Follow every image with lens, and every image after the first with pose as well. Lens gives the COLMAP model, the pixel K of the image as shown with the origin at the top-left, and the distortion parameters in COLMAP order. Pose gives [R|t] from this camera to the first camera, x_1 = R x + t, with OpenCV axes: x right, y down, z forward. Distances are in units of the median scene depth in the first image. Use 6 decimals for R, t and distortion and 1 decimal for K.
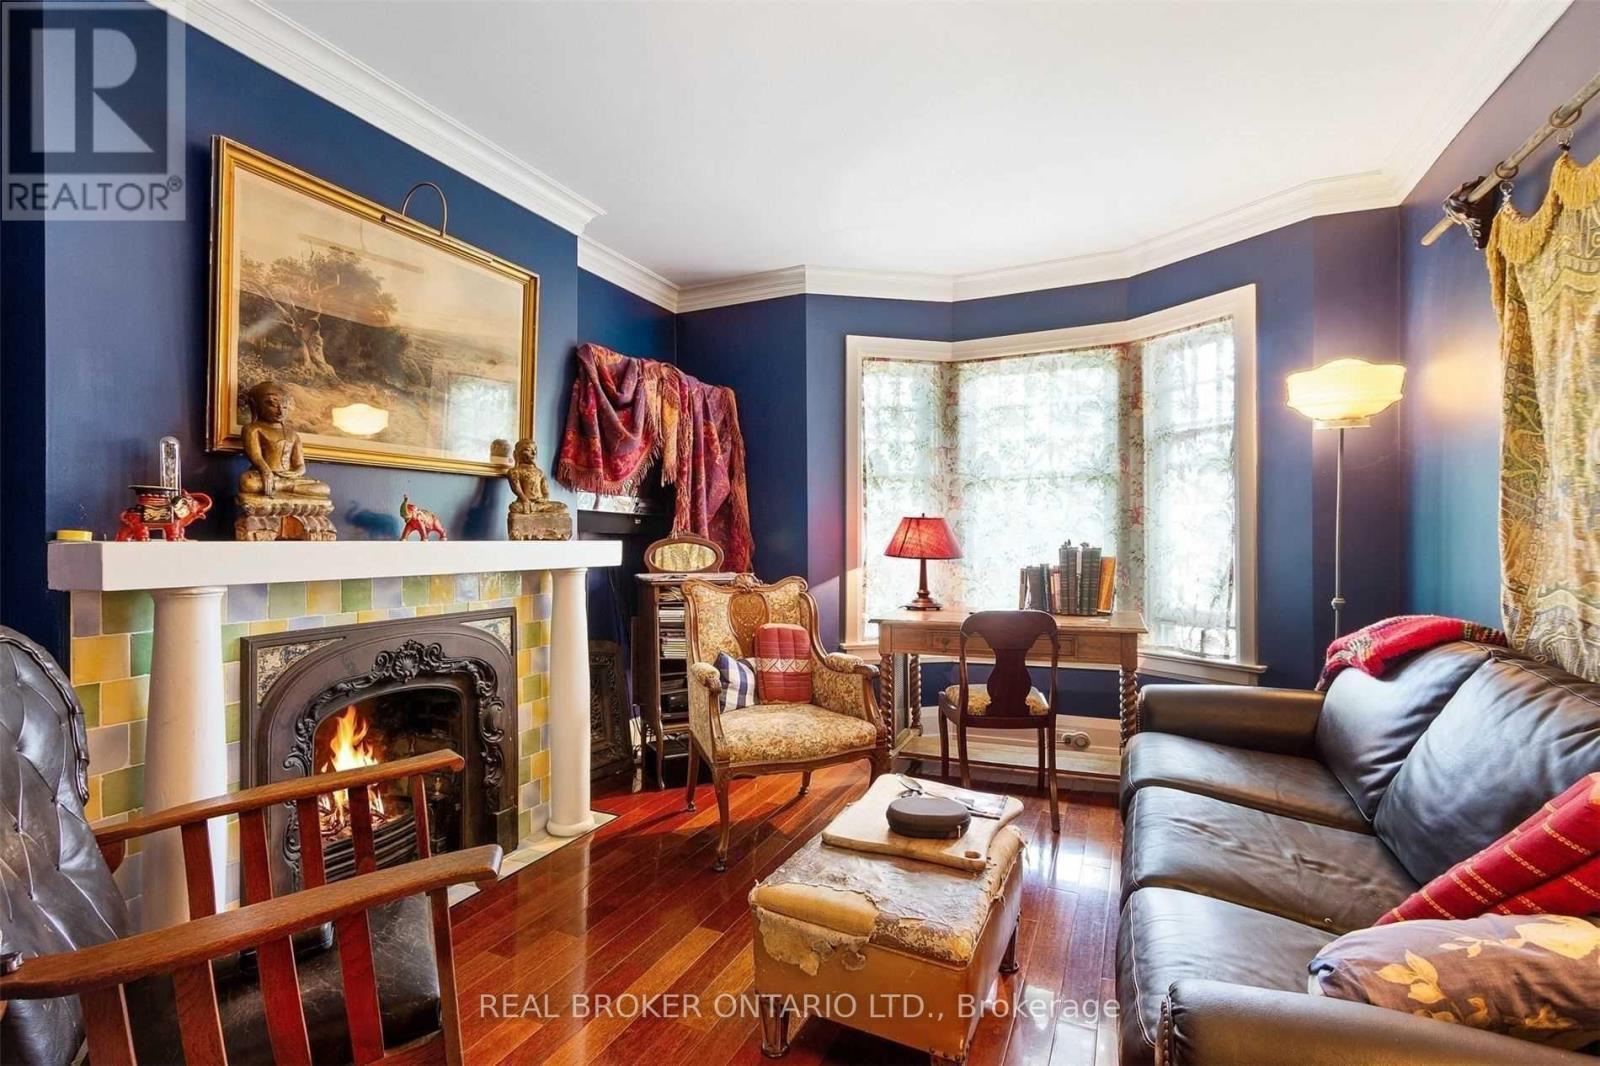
lens RADIAL K [[740.3, 0, 792.7], [0, 740.3, 551.0], [0, 0, 1]] dist [0.003622, 0.000691]
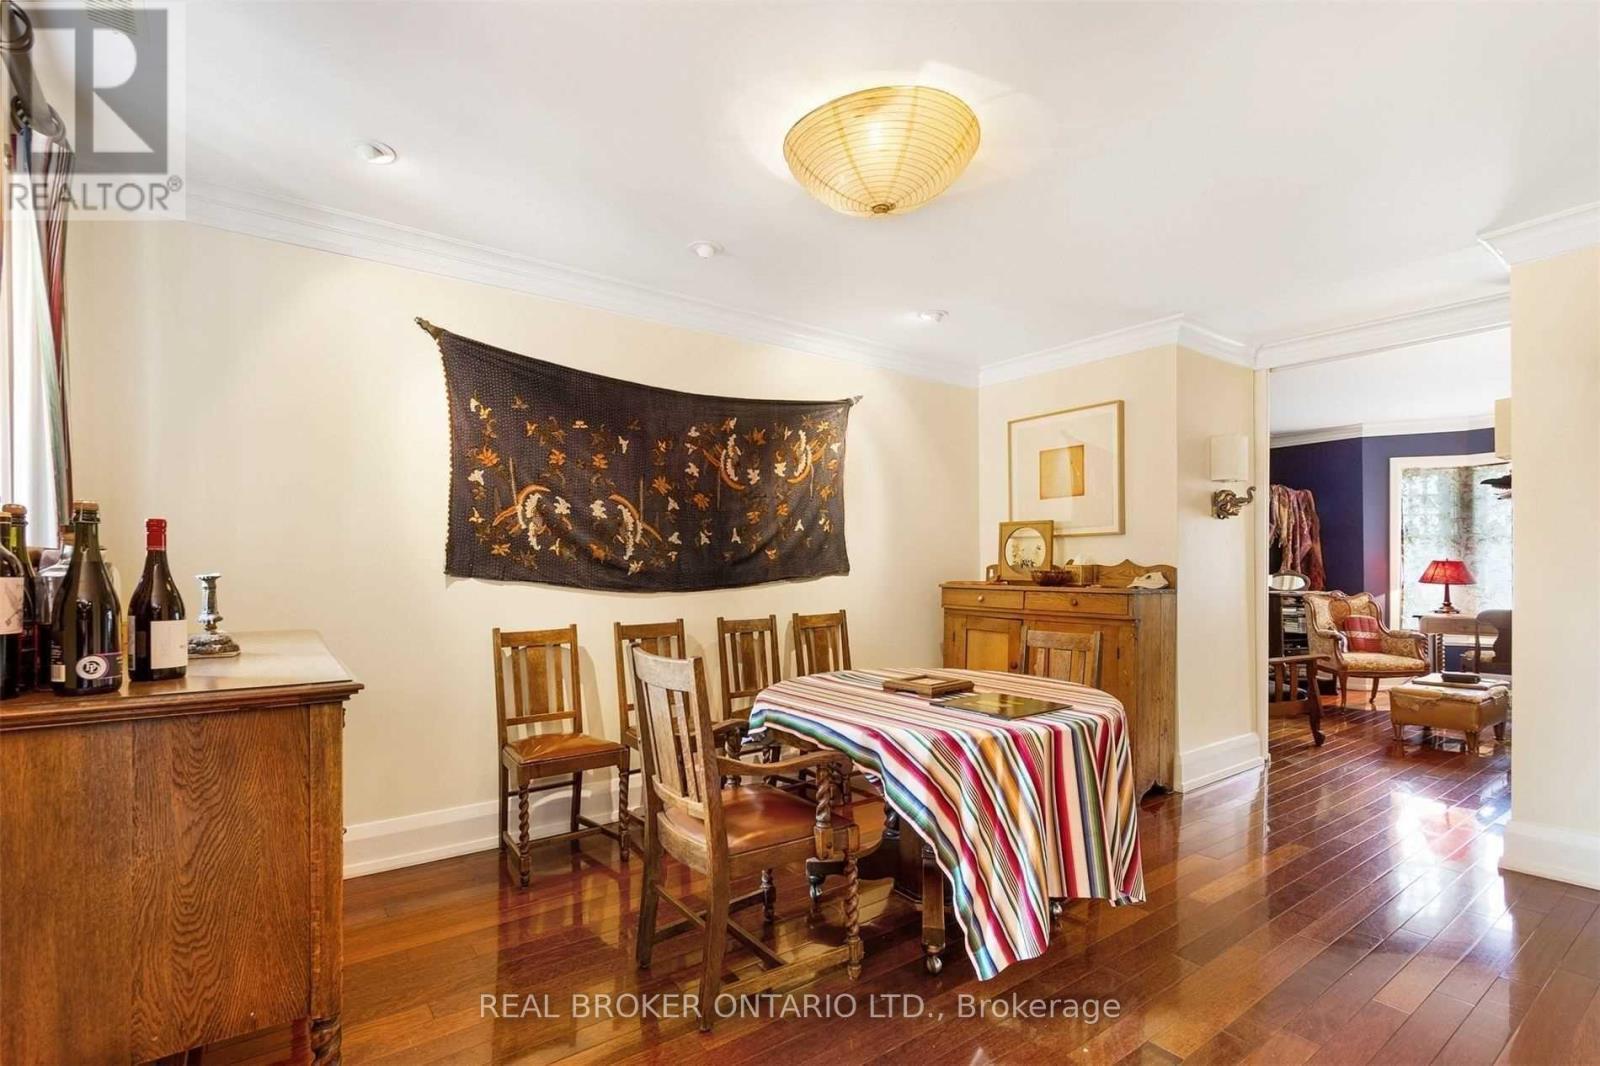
lens RADIAL K [[739.7, 0, 804.5], [0, 739.7, 575.0], [0, 0, 1]] dist [-0.000862, 0.000005]
pose [[0.872949, -0.000138, -0.487812, -0.297531], [-0.001533, 0.999994, -0.003026, -0.003611], [0.487809, 0.003389, 0.872944, -1.270047]]
